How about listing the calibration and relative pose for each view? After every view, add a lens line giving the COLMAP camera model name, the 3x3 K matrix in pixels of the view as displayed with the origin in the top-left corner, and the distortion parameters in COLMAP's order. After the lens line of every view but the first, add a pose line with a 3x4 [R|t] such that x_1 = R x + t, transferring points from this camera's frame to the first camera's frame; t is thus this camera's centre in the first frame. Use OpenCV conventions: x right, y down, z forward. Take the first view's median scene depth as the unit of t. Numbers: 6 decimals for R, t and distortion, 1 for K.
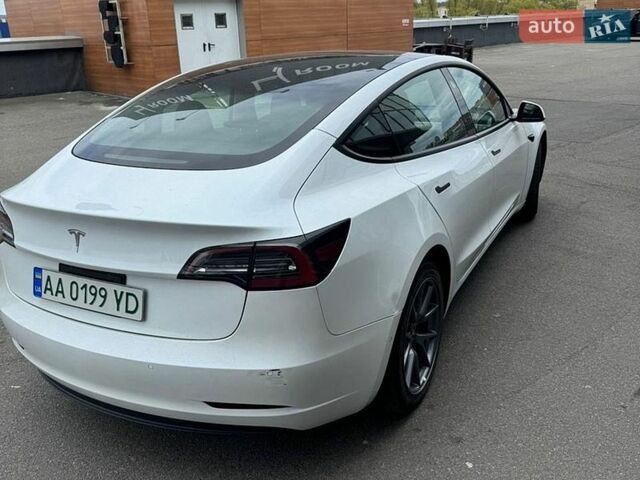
lens RADIAL K [[572.7, 0, 320.6], [0, 572.7, 239.6], [0, 0, 1]] dist [0.138448, -0.255126]
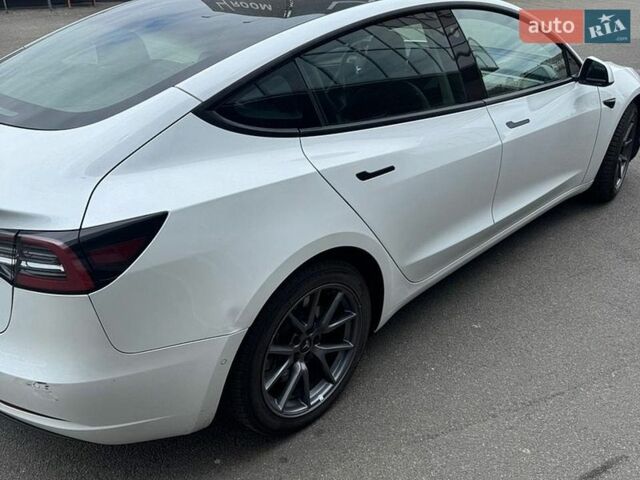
lens RADIAL K [[572.7, 0, 320.6], [0, 572.7, 239.6], [0, 0, 1]] dist [0.138448, -0.255126]
pose [[0.961356, 0.149150, -0.231408, 0.396792], [-0.117771, 0.982542, 0.144014, -0.123899], [0.248848, -0.111196, 0.962138, 0.256725]]
